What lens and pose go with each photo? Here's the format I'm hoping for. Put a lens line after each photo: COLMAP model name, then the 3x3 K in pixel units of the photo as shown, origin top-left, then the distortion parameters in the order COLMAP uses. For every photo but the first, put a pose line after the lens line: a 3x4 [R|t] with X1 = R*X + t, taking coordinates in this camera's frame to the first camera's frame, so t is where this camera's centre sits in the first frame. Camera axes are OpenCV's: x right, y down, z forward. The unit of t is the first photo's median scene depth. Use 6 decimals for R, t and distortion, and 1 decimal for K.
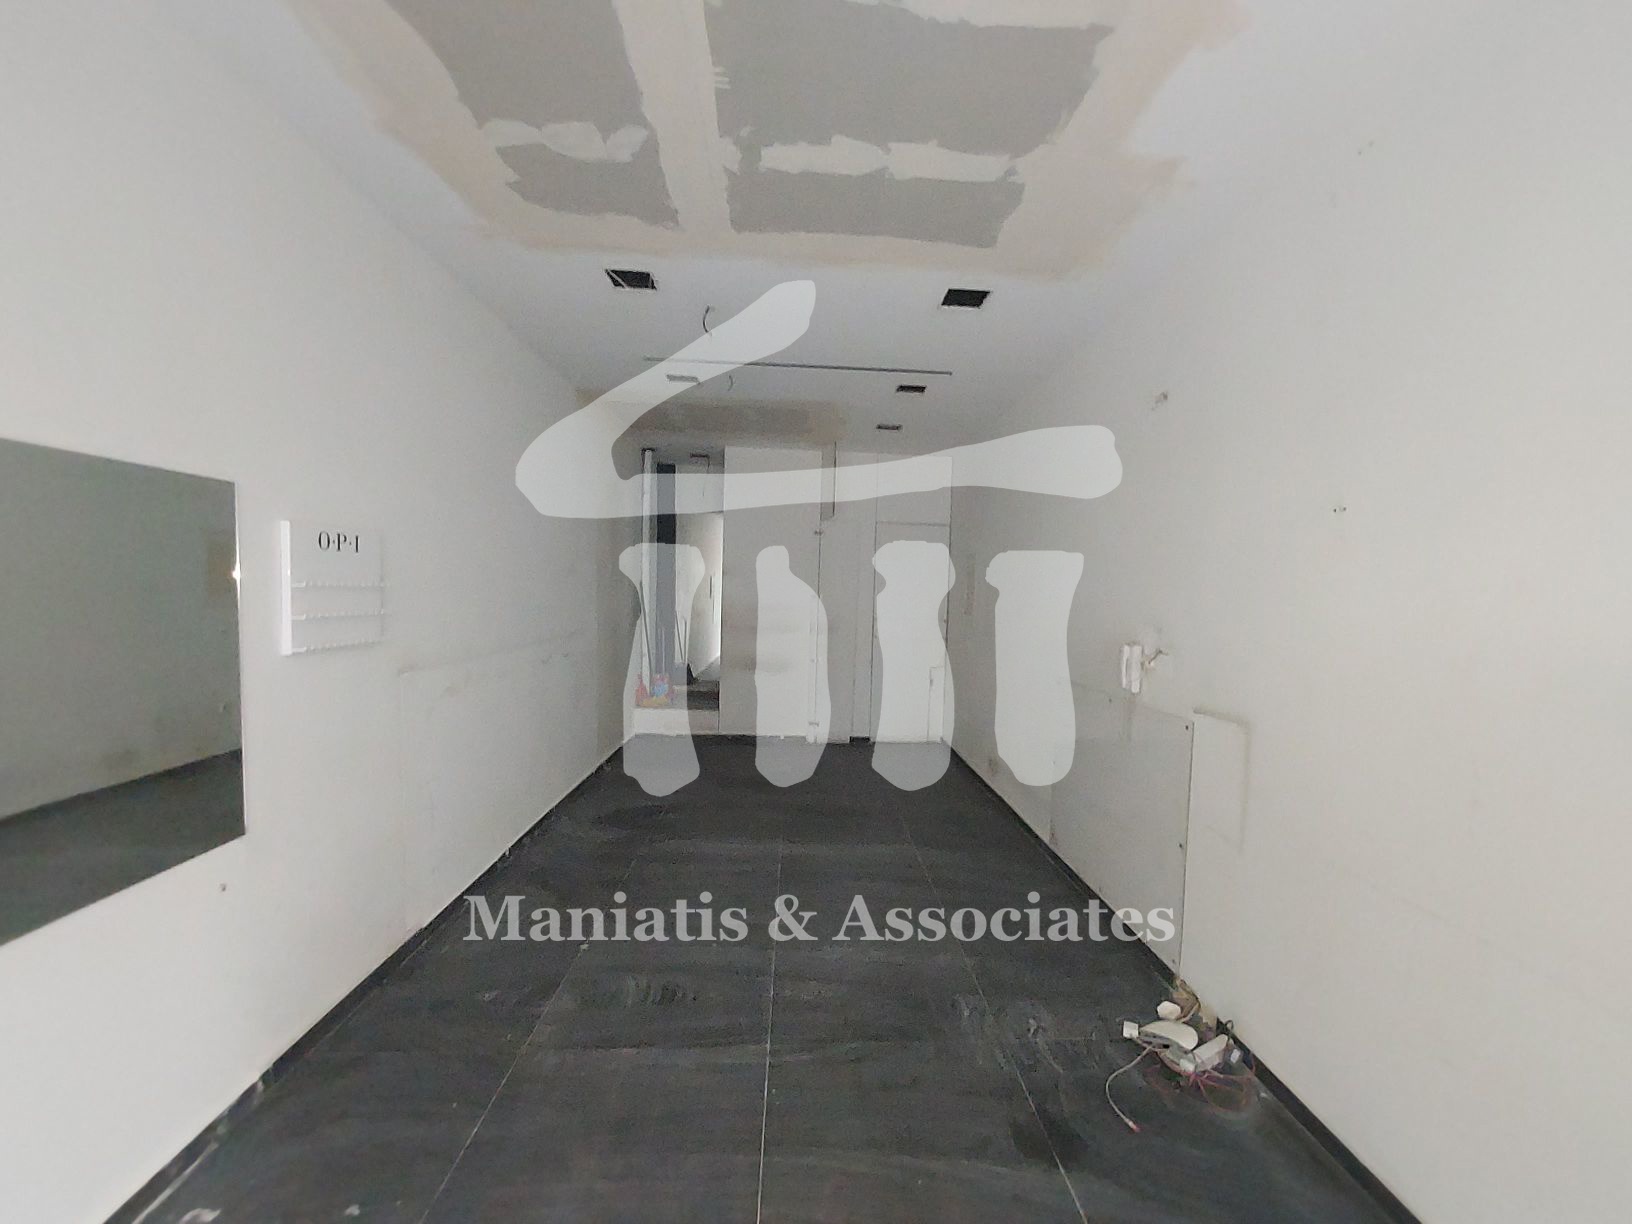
lens RADIAL K [[658.8, 0, 839.2], [0, 658.8, 626.7], [0, 0, 1]] dist [-0.001470, -0.000281]
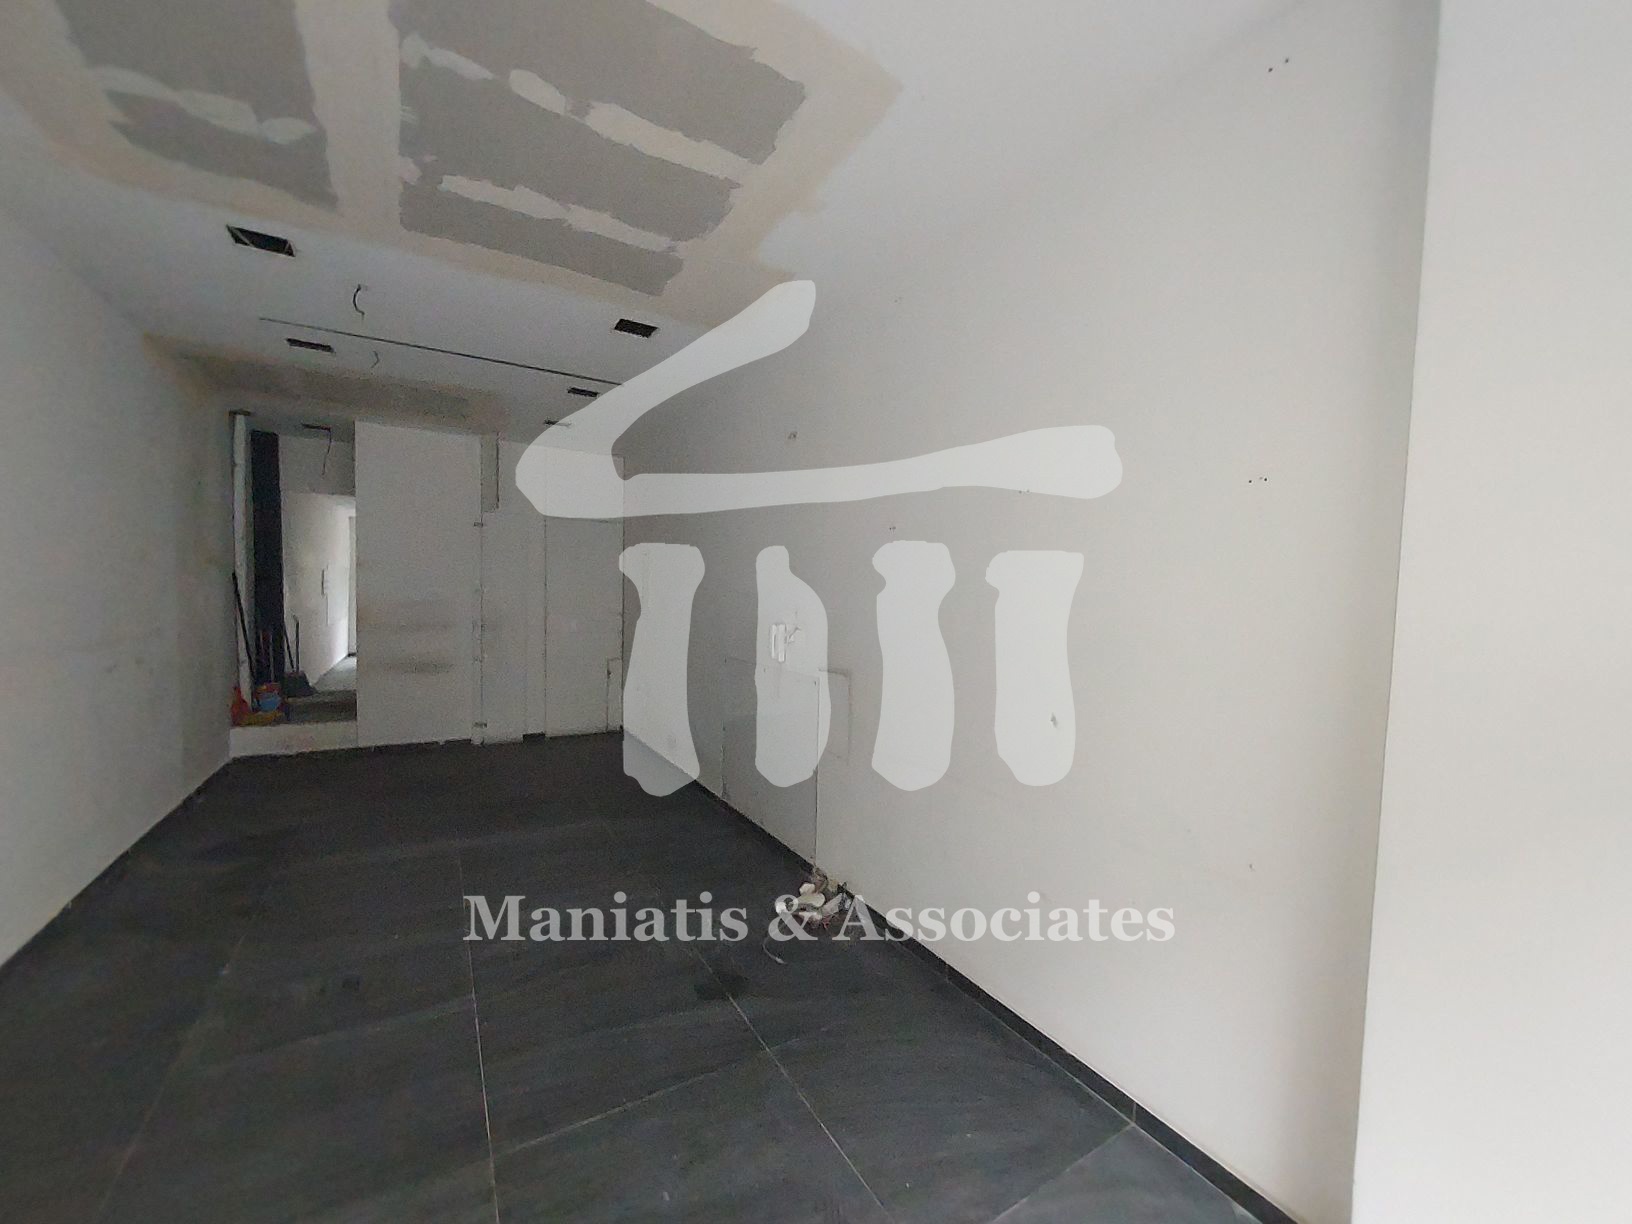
lens RADIAL K [[664.1, 0, 859.9], [0, 664.1, 629.0], [0, 0, 1]] dist [-0.000839, -0.003921]
pose [[0.871292, -0.028326, 0.489946, -0.068929], [0.025517, 0.999597, 0.012413, 0.030353], [-0.490100, 0.001686, 0.871664, -0.272720]]
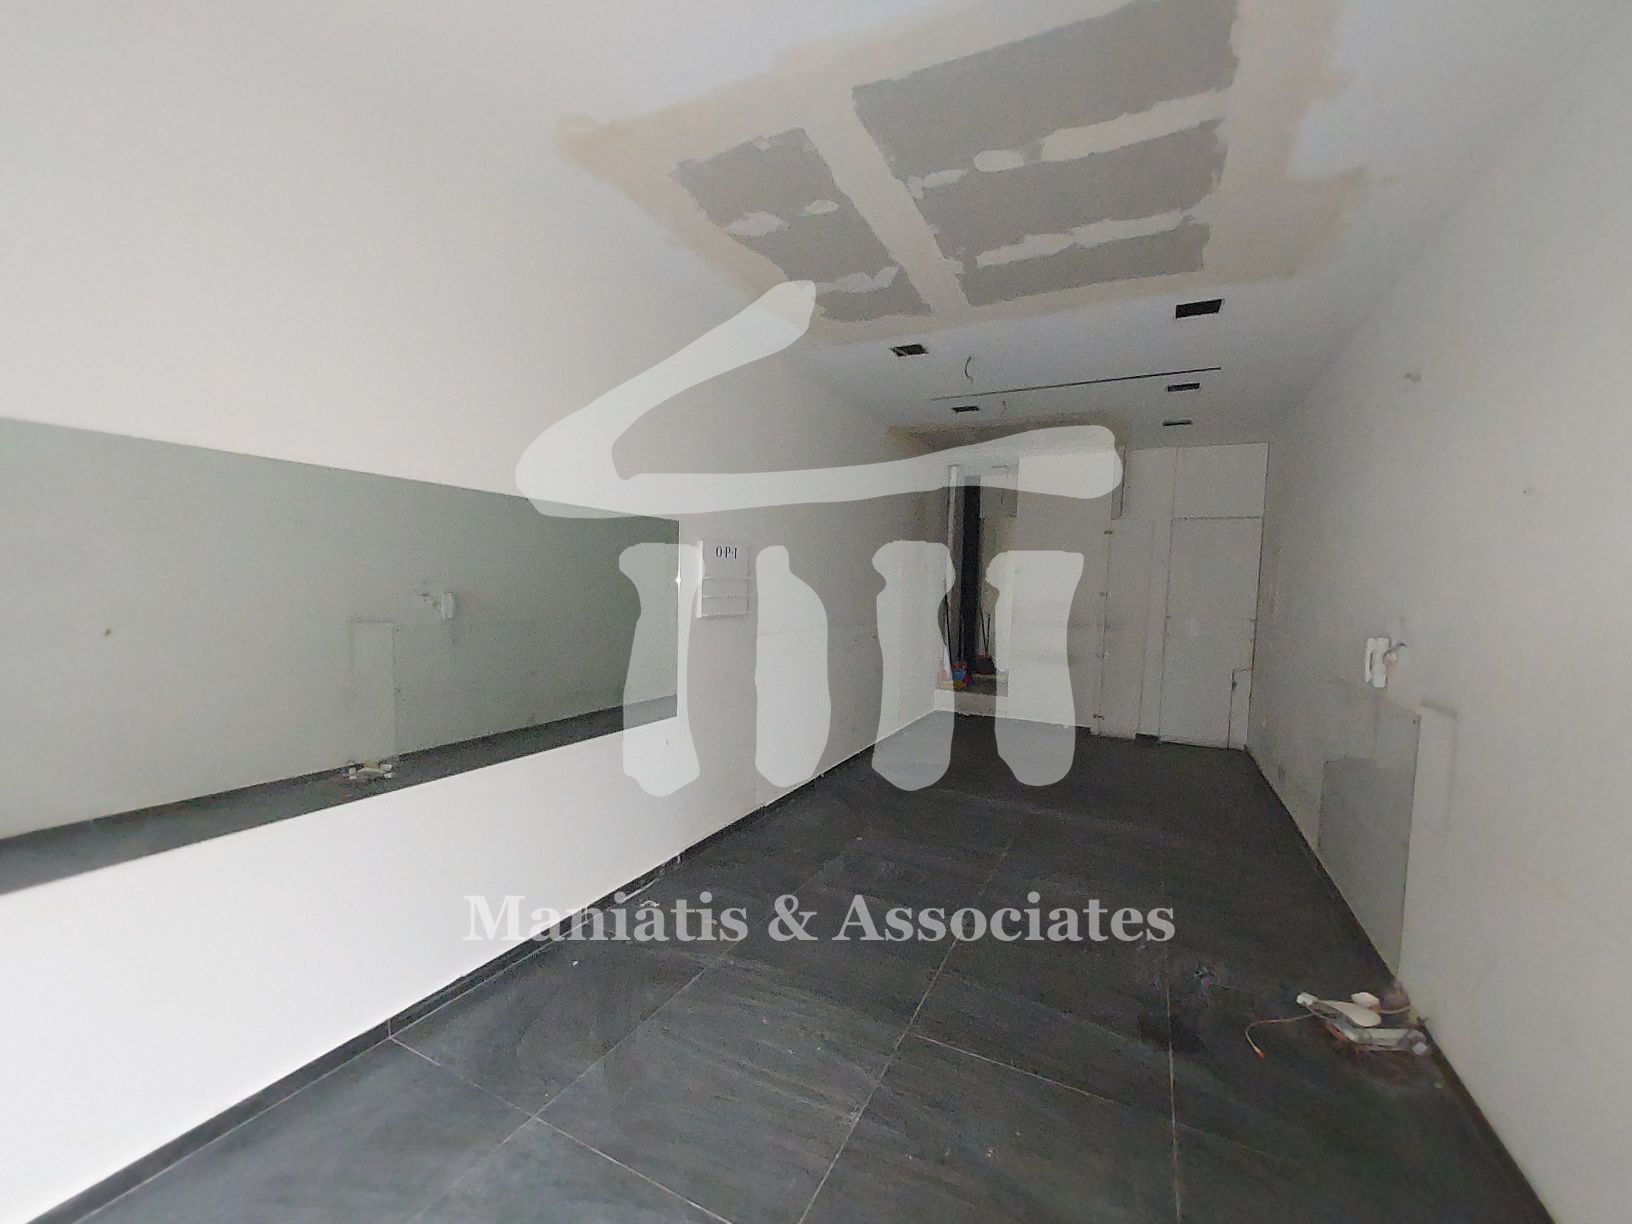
lens RADIAL K [[668.5, 0, 823.4], [0, 668.5, 624.1], [0, 0, 1]] dist [0.016495, -0.007399]
pose [[0.860531, 0.028544, -0.508597, 0.313736], [-0.033232, 0.999448, -0.000136, 0.044625], [0.508313, 0.017019, 0.861004, -0.323193]]
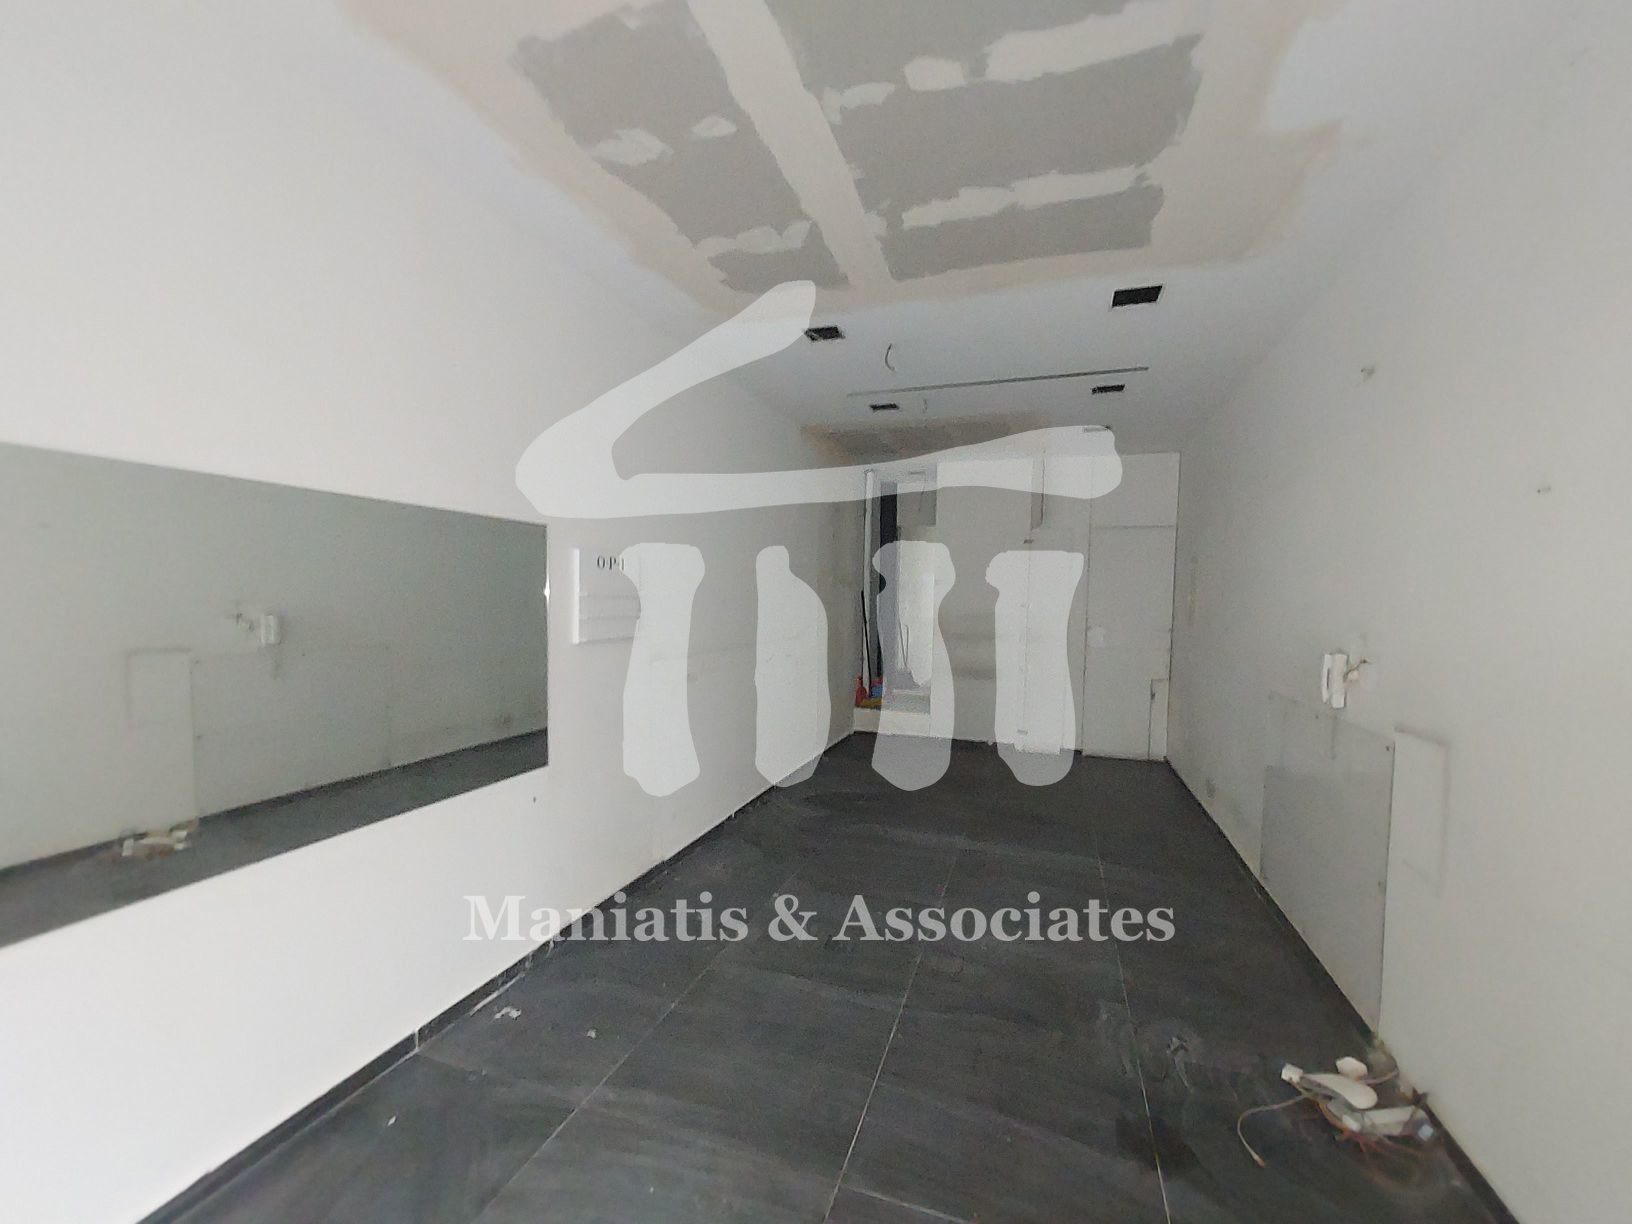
lens RADIAL K [[665.0, 0, 833.9], [0, 665.0, 626.5], [0, 0, 1]] dist [0.001497, 0.000417]
pose [[0.924874, 0.007899, -0.380192, 0.204592], [-0.014906, 0.999769, -0.015492, 0.018642], [0.379982, 0.019995, 0.924778, -0.105484]]
